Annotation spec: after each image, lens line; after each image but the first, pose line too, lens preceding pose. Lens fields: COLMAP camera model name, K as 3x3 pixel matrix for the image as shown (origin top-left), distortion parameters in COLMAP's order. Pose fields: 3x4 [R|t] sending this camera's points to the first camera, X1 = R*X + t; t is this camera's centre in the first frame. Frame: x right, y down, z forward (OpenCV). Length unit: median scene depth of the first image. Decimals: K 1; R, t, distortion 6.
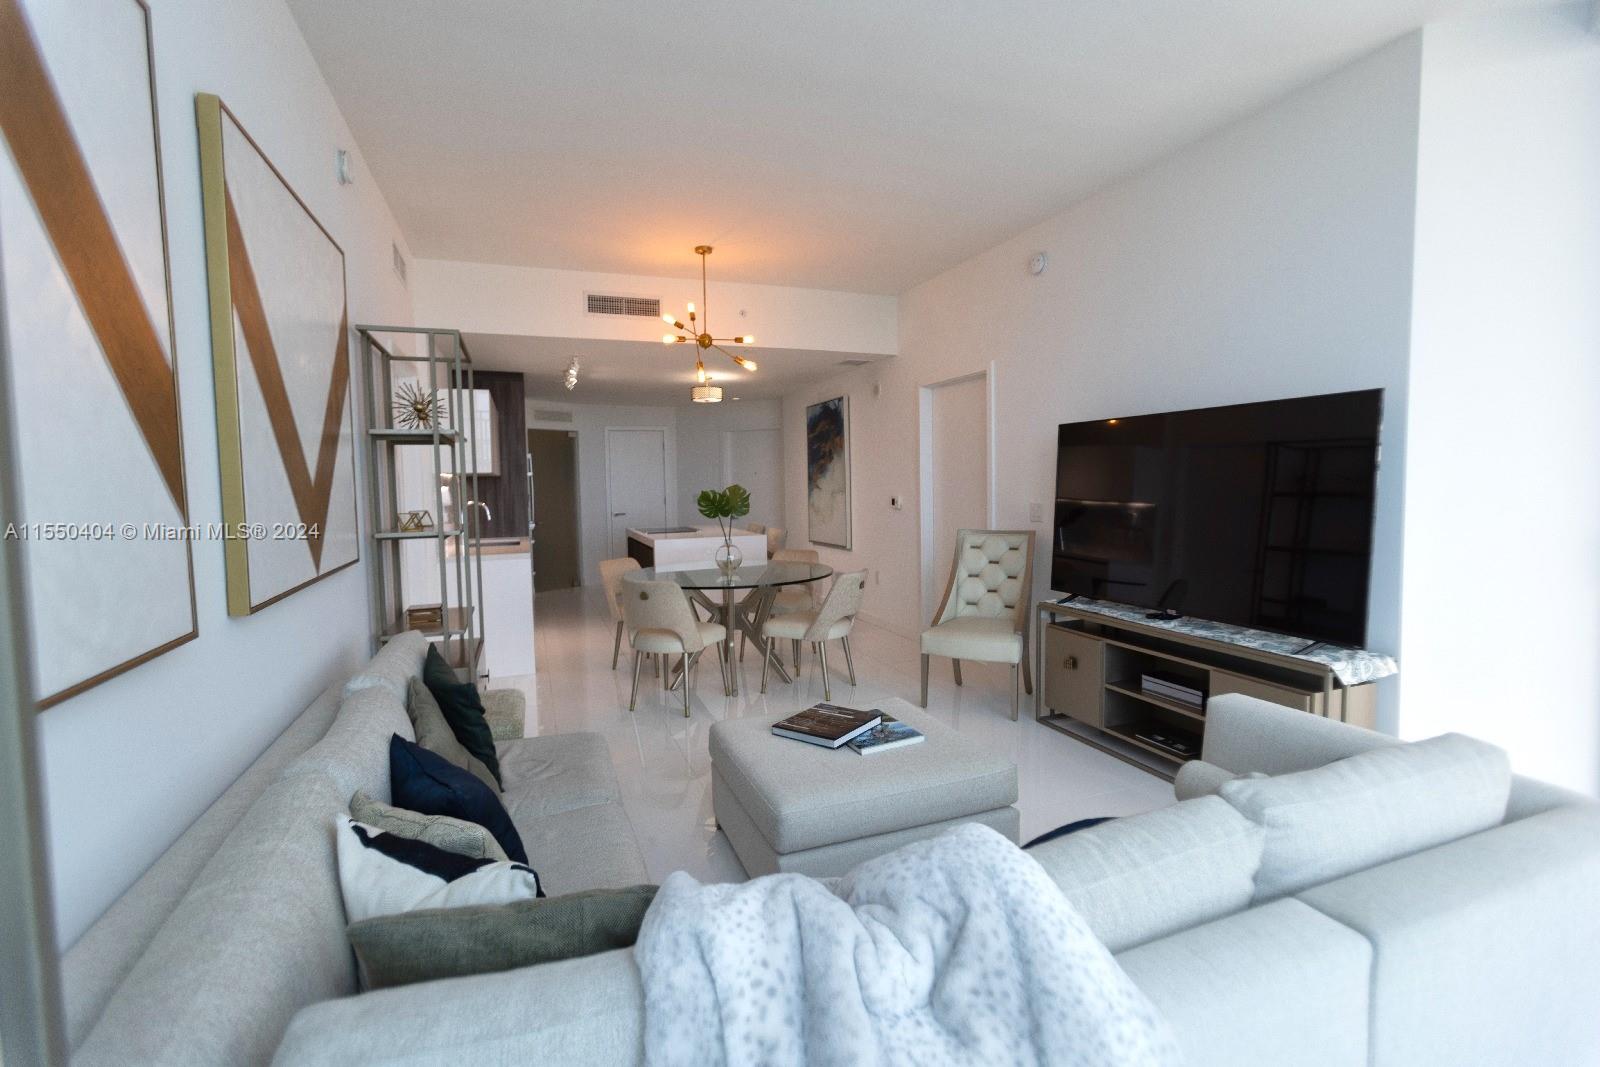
lens RADIAL K [[724.4, 0, 800.0], [0, 724.4, 533.5], [0, 0, 1]] dist [-0.002625, 0.000004]
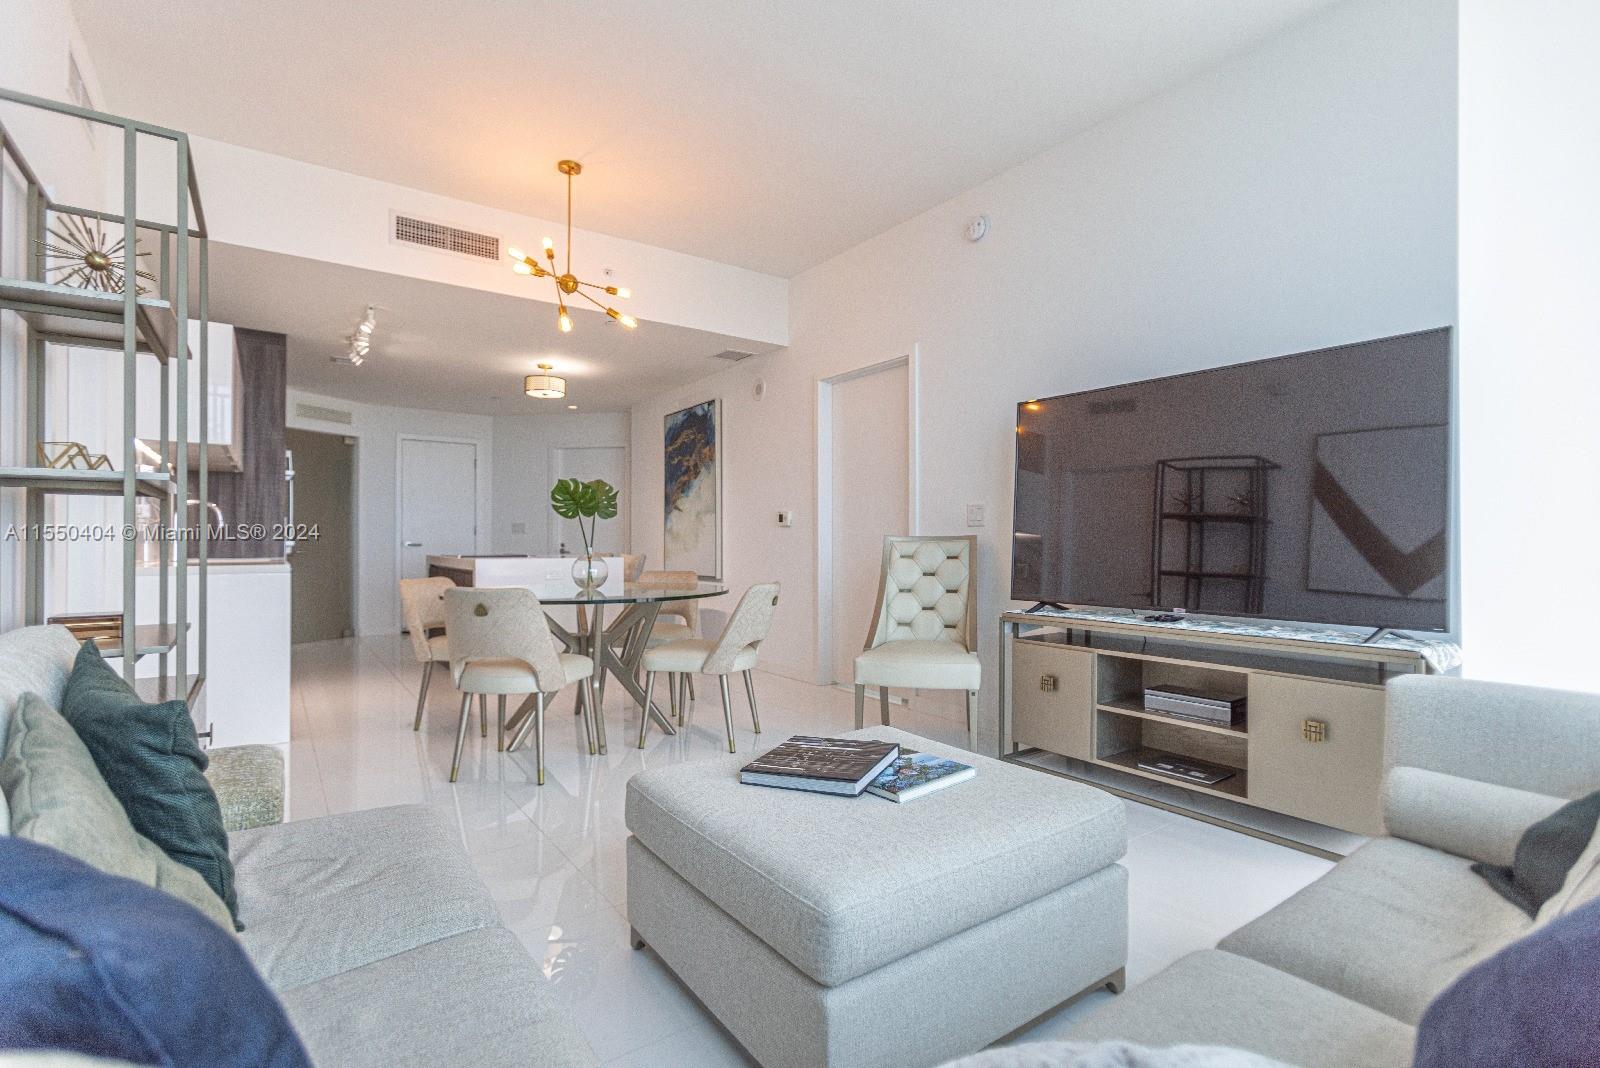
lens RADIAL K [[765.3, 0, 823.8], [0, 765.3, 539.3], [0, 0, 1]] dist [-0.019700, 0.020331]
pose [[0.964327, 0.017945, 0.264103, -0.082039], [0.001152, 0.997406, -0.071979, 0.062927], [-0.264710, 0.069715, 0.961805, 0.182349]]
